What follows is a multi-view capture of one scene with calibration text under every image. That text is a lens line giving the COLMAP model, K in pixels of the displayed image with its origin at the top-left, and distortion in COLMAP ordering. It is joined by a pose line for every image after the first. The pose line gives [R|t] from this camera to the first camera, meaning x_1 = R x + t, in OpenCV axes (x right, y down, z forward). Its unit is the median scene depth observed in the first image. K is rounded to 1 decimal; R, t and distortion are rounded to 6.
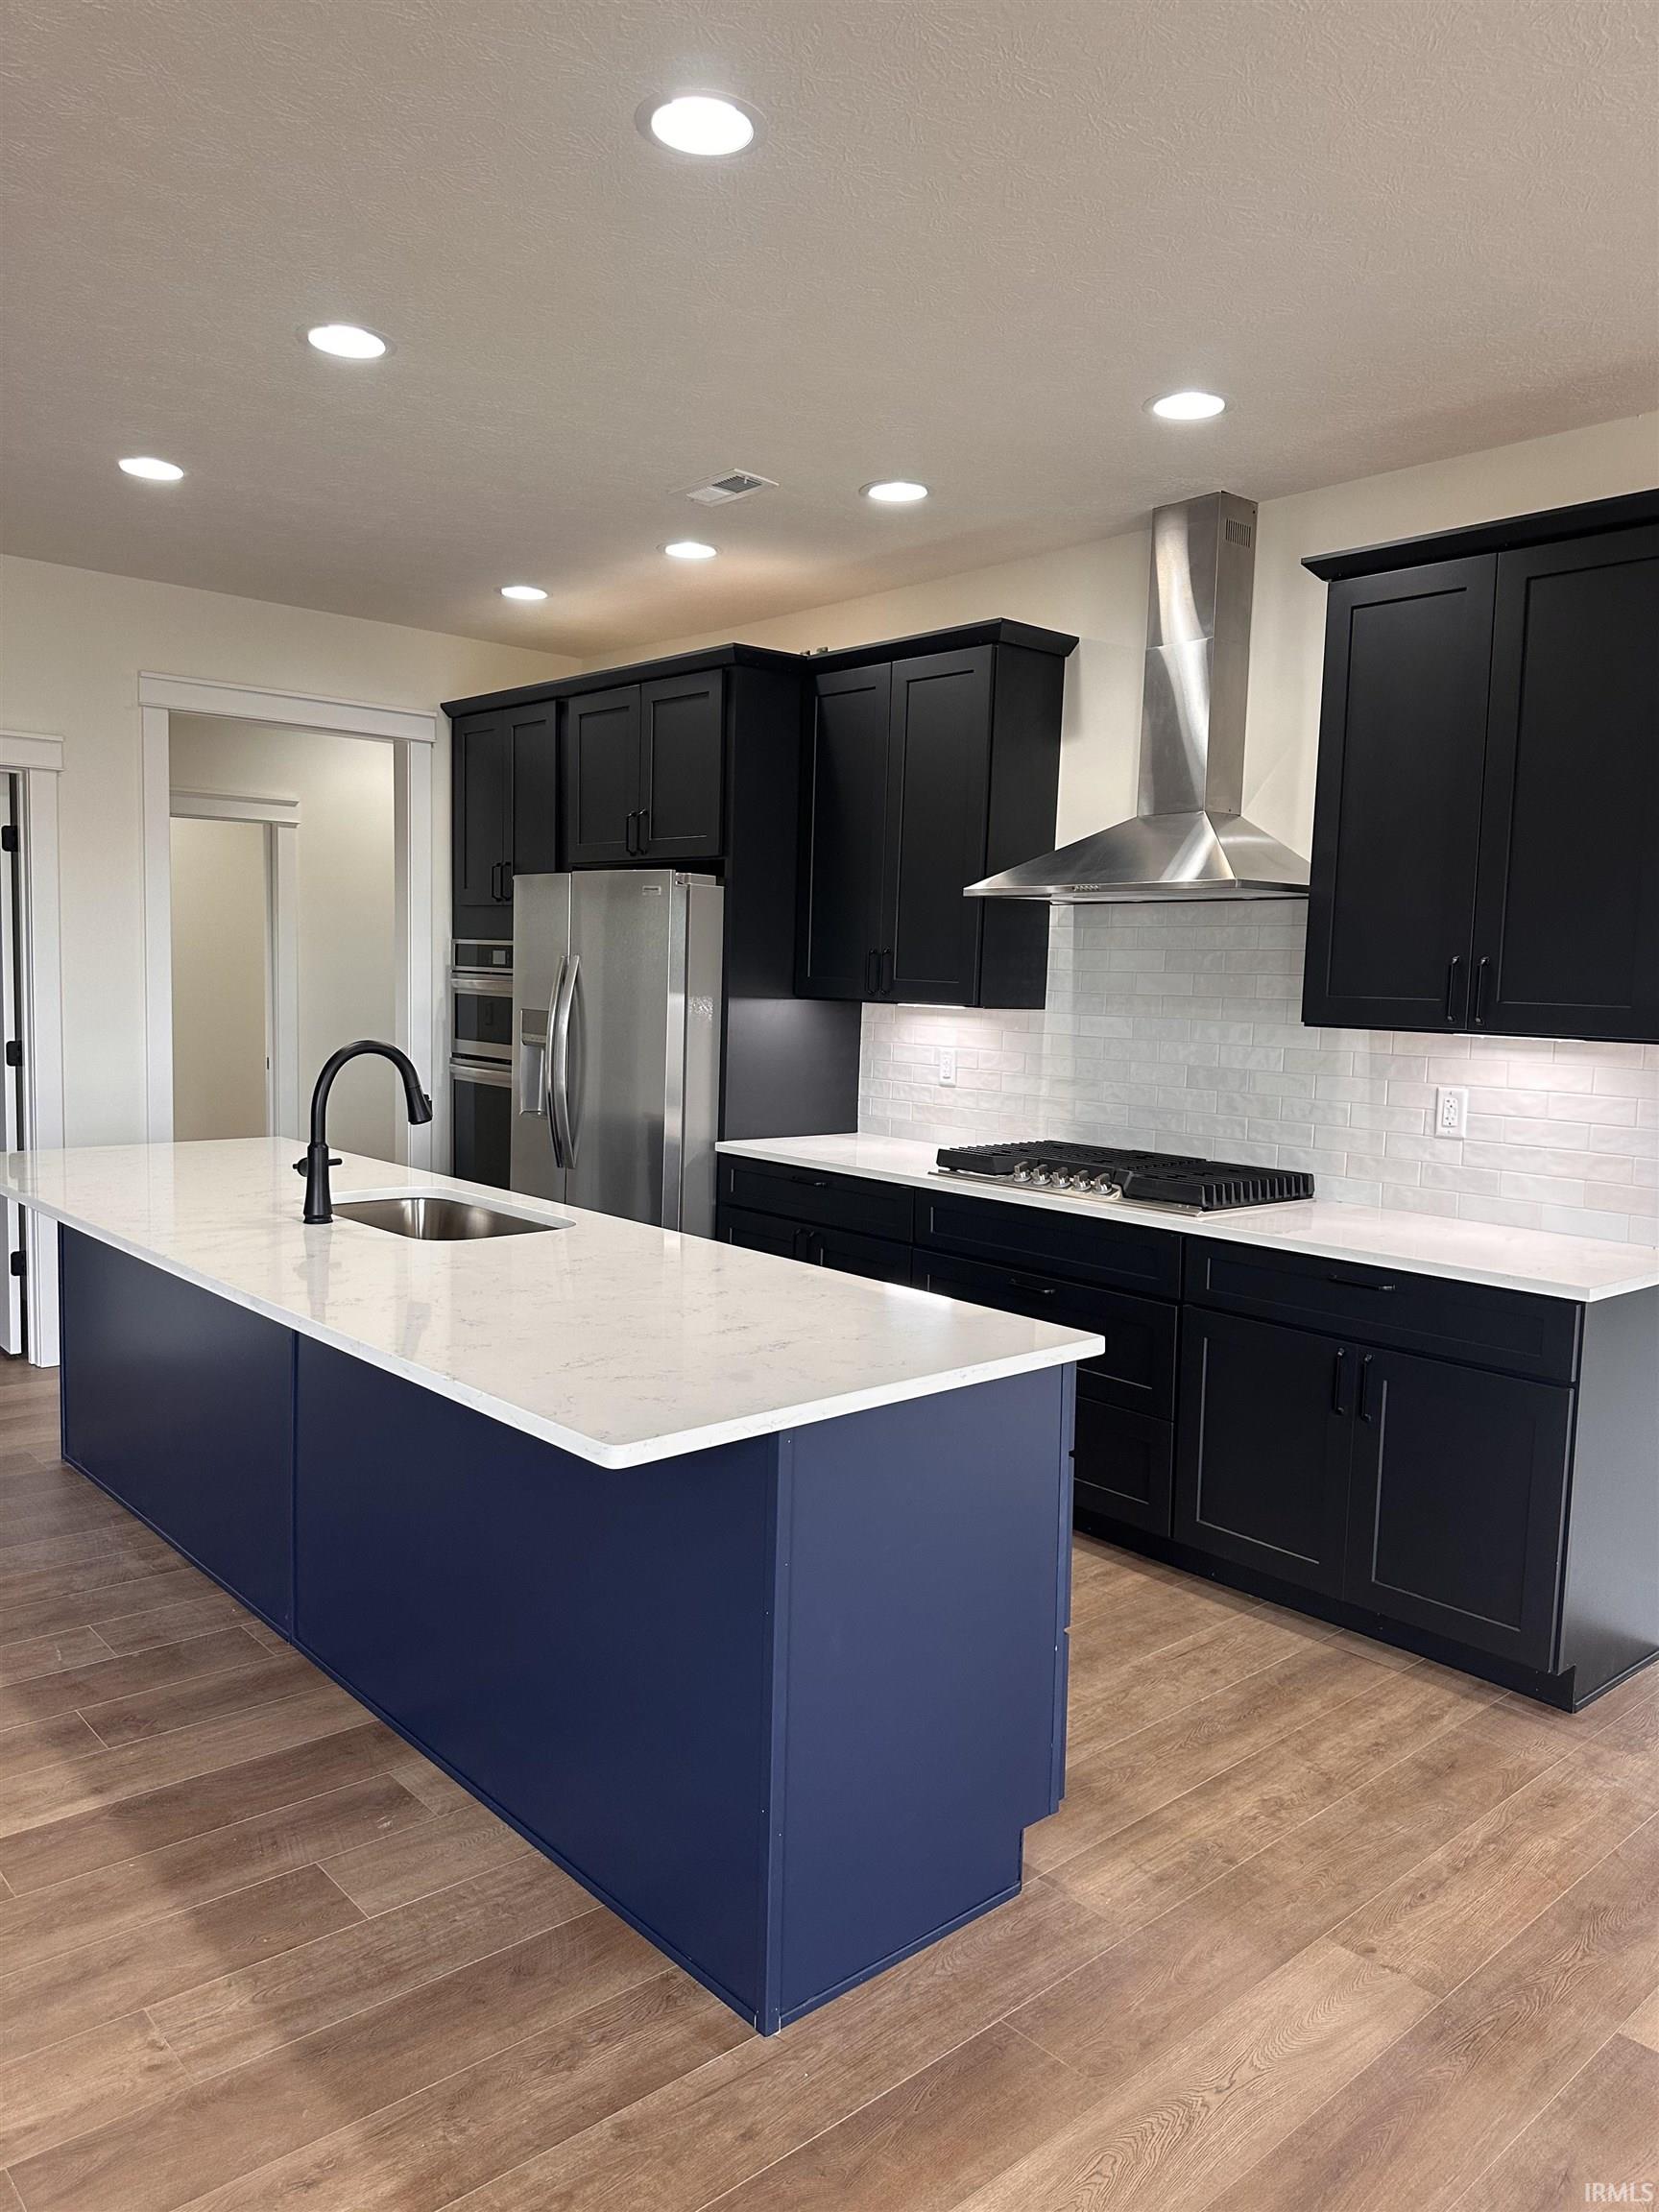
lens RADIAL K [[1552.0, 0, 826.2], [0, 1552.0, 1119.7], [0, 0, 1]] dist [0.028602, -0.024451]
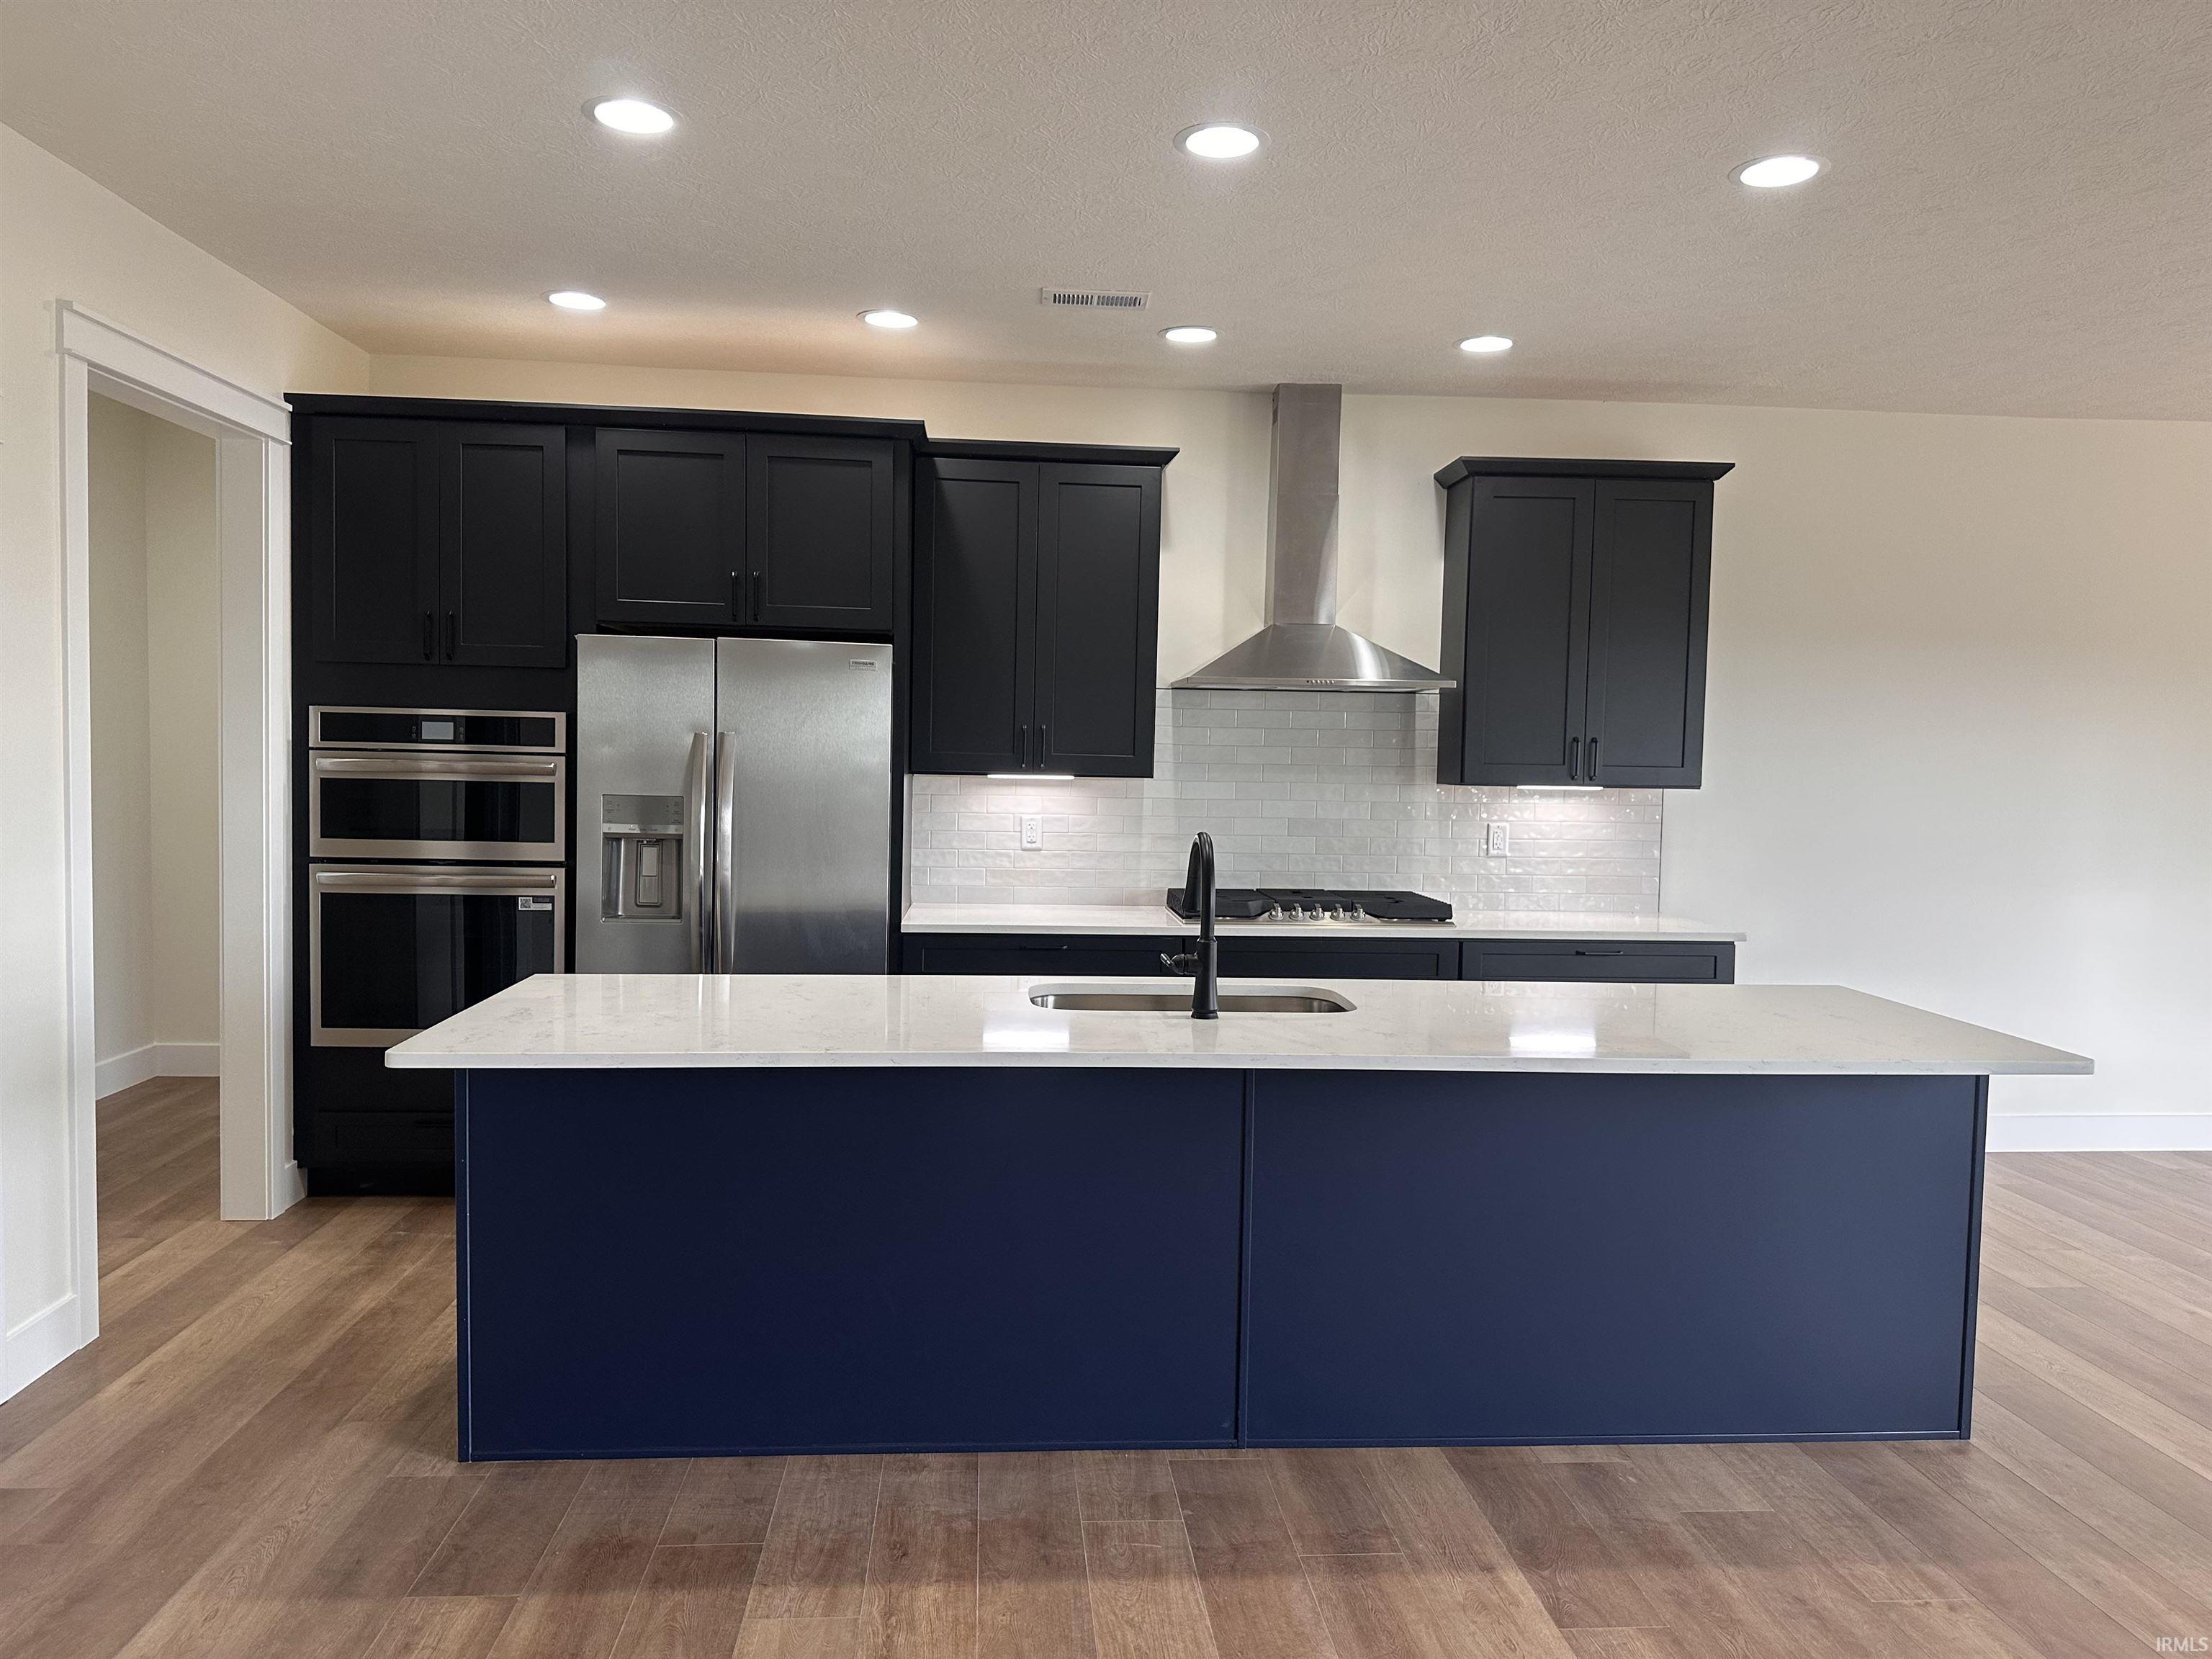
lens RADIAL K [[1552.0, 0, 1106.4], [0, 1552.0, 819.8], [0, 0, 1]] dist [0.028602, -0.024451]
pose [[0.606940, -0.052053, 0.793041, -1.028539], [0.073941, 0.997223, 0.008866, -0.066222], [-0.791301, 0.053257, 0.609103, 0.399119]]
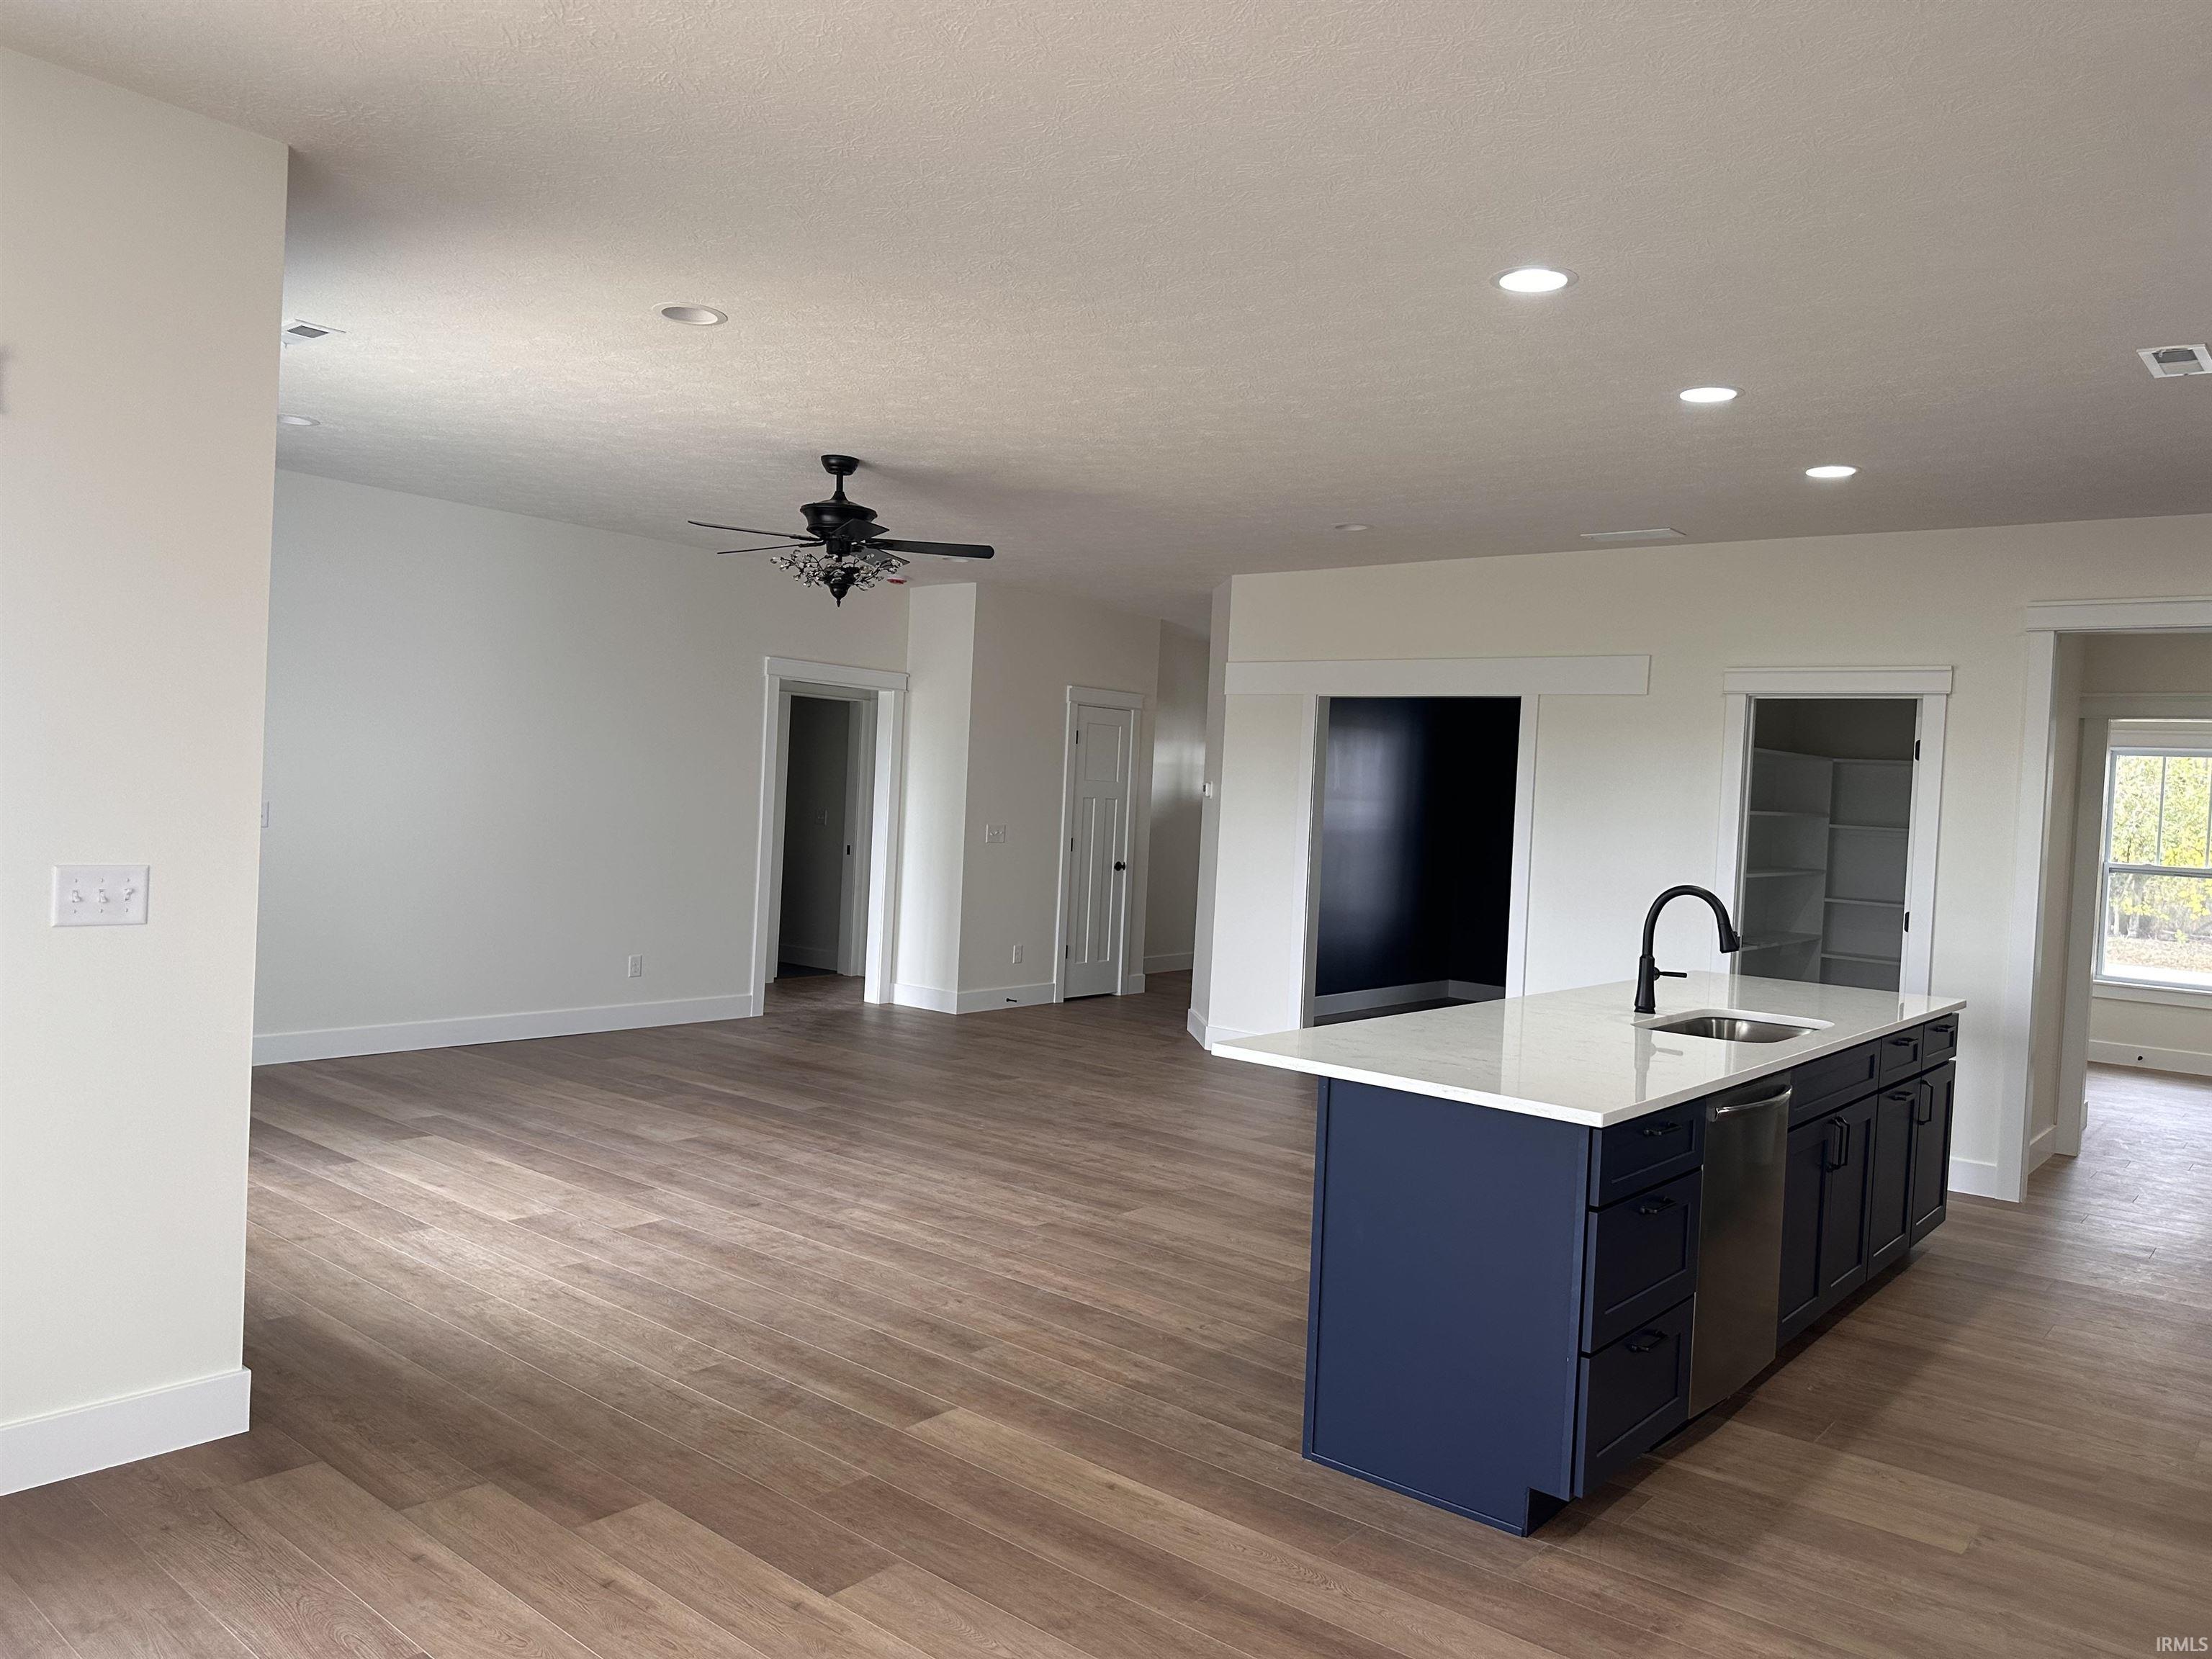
lens RADIAL K [[1552.0, 0, 1114.1], [0, 1552.0, 833.1], [0, 0, 1]] dist [0.028602, -0.024451]
pose [[0.146055, -0.000866, -0.989276, 0.888312], [-0.138426, 0.990144, -0.021304, 0.002024], [0.979544, 0.140053, 0.144496, 0.276288]]
